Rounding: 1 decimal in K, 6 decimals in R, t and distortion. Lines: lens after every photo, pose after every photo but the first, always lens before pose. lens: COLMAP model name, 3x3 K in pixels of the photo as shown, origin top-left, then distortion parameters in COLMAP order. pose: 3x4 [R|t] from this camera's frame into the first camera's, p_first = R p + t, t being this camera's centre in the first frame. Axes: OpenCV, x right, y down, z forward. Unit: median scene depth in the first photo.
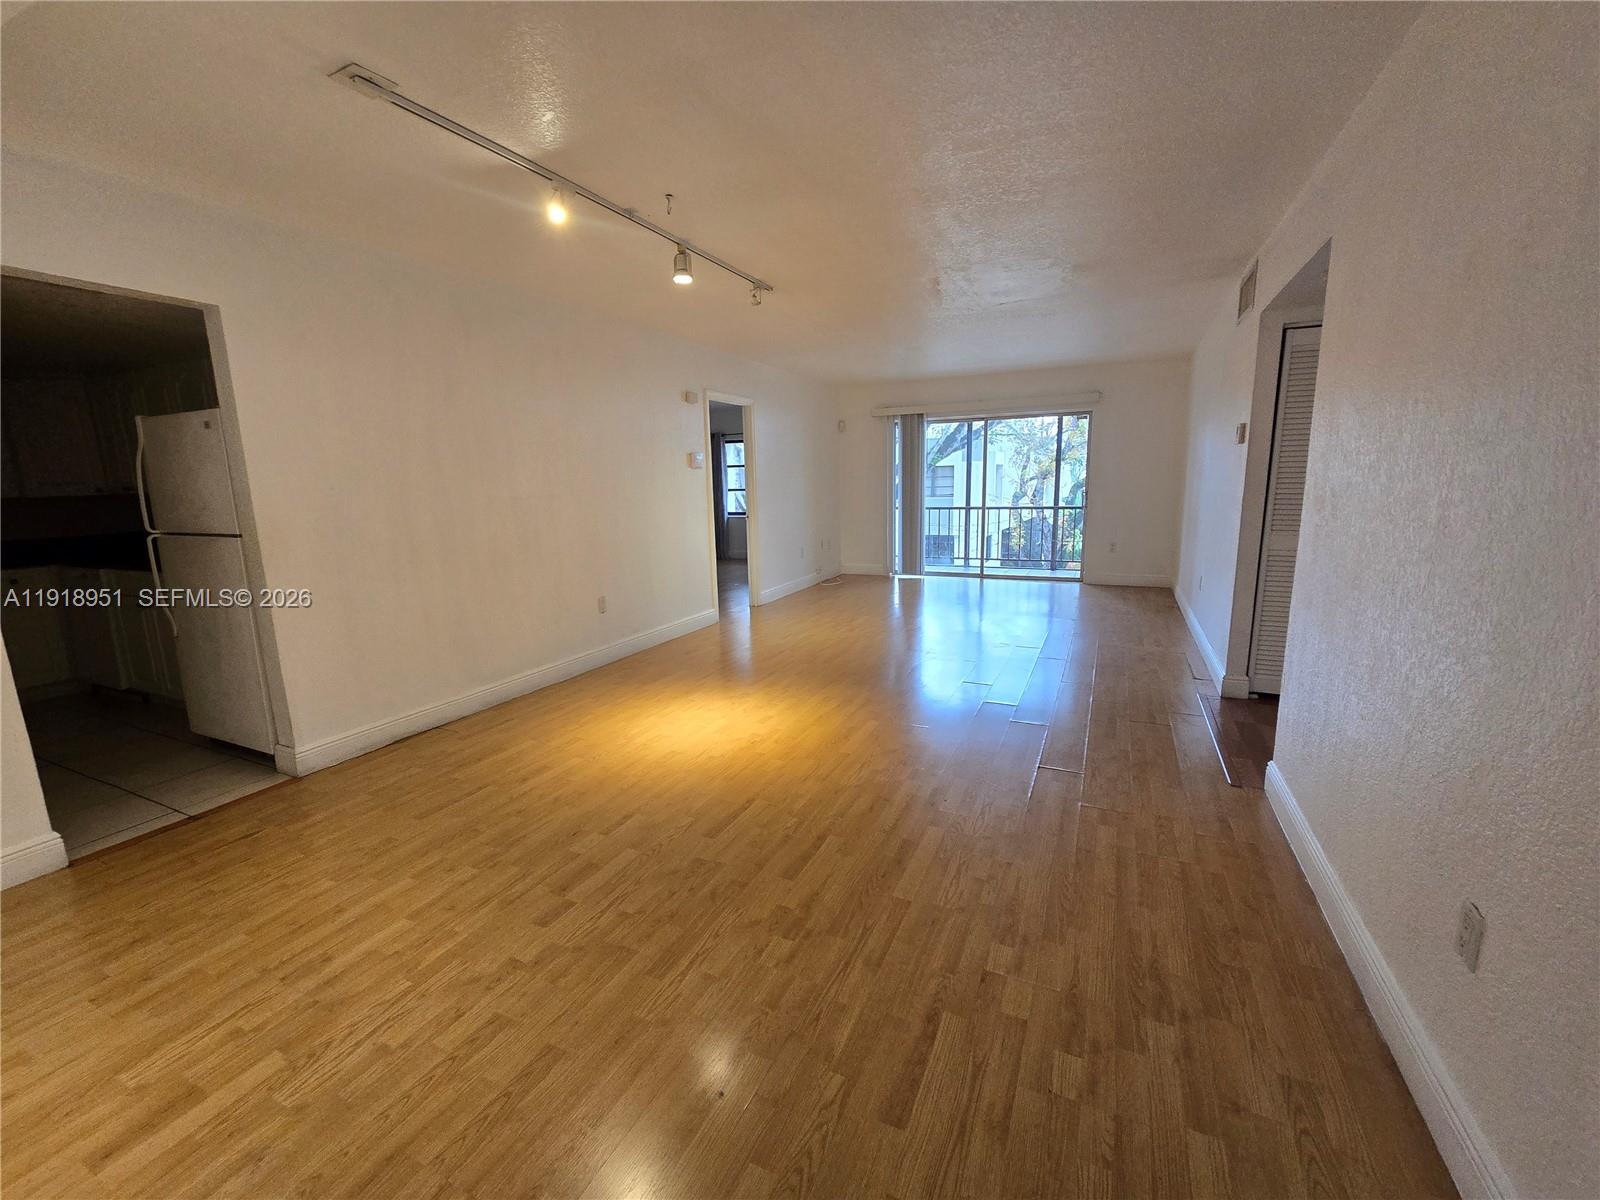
lens RADIAL K [[649.8, 0, 798.4], [0, 649.8, 601.6], [0, 0, 1]] dist [-0.015699, 0.000245]
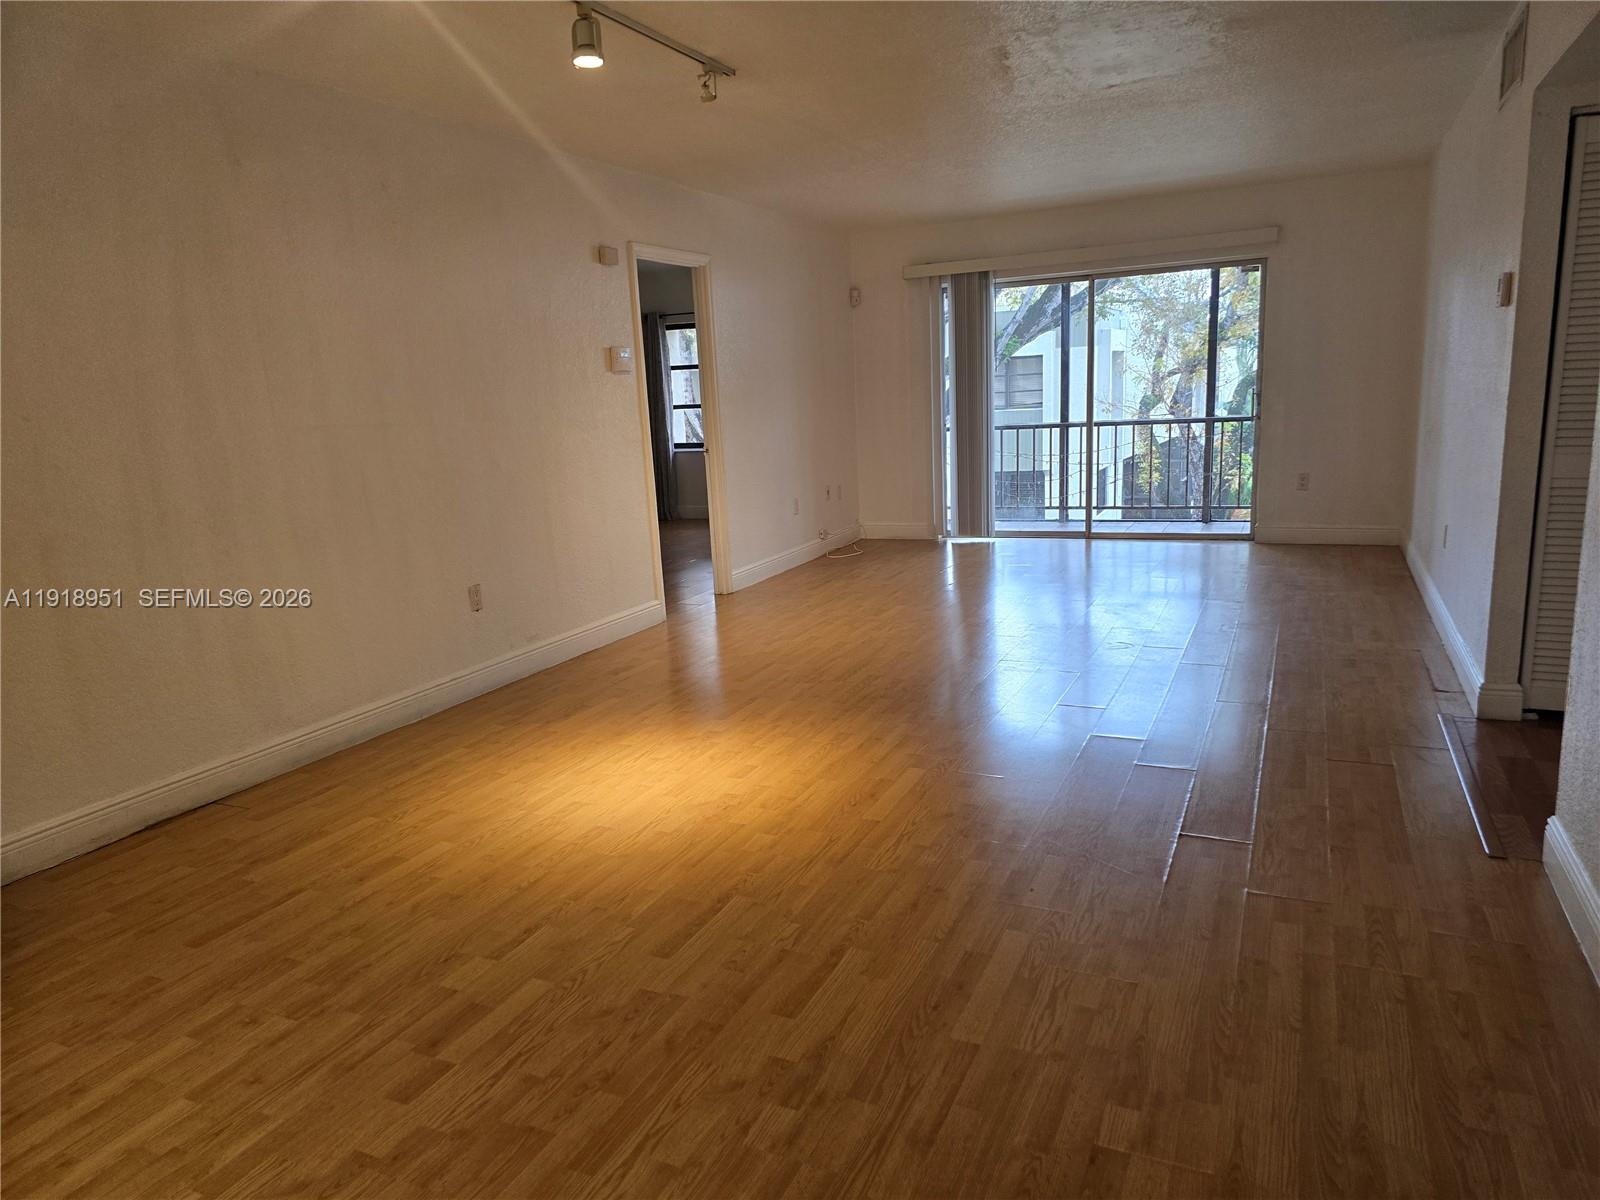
lens RADIAL K [[1066.2, 0, 801.4], [0, 1066.2, 592.6], [0, 0, 1]] dist [0.034918, -0.016498]
pose [[0.999571, -0.028286, 0.007656, 0.001787], [0.028237, 0.999581, 0.006386, 0.002571], [-0.007833, -0.006167, 0.999950, -0.036828]]
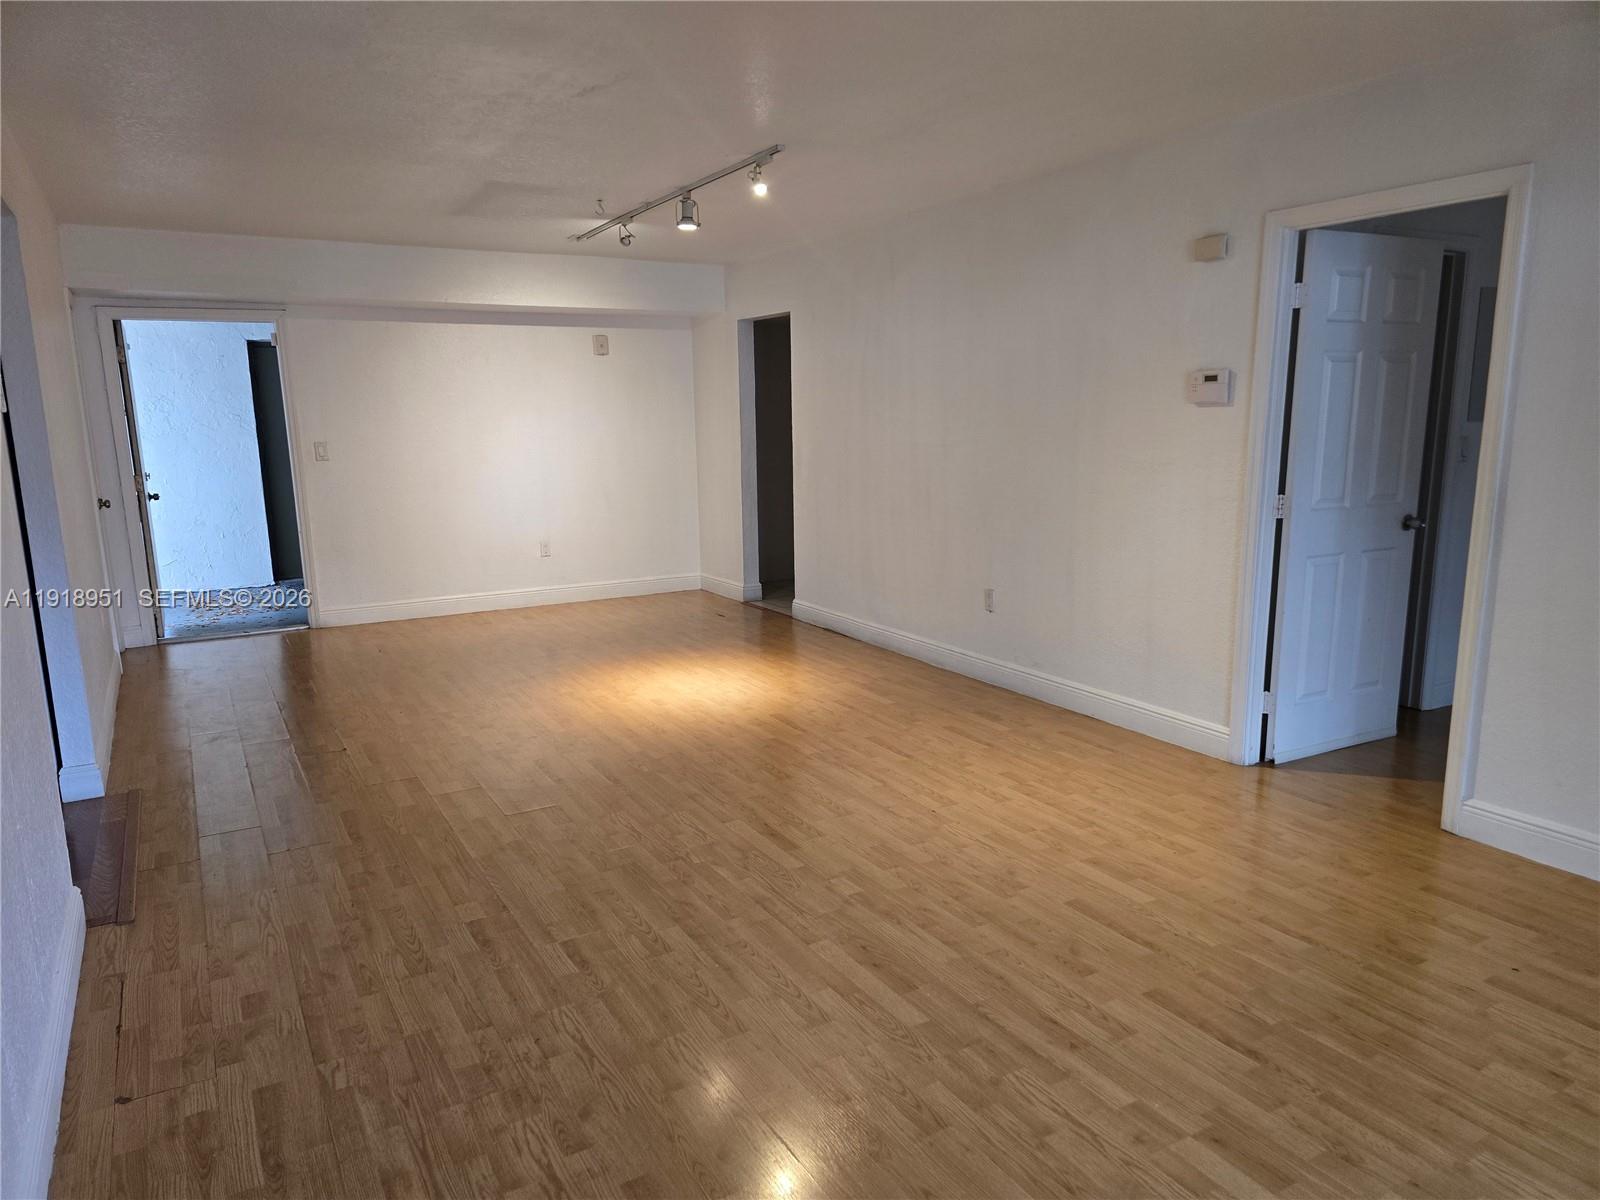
lens RADIAL K [[1066.2, 0, 789.7], [0, 1066.2, 599.4], [0, 0, 1]] dist [0.034918, -0.016498]
pose [[-0.572044, 0.161415, -0.804183, 1.013412], [-0.139182, 0.947124, 0.289111, -0.402498], [0.808328, 0.277312, -0.519331, 1.913214]]
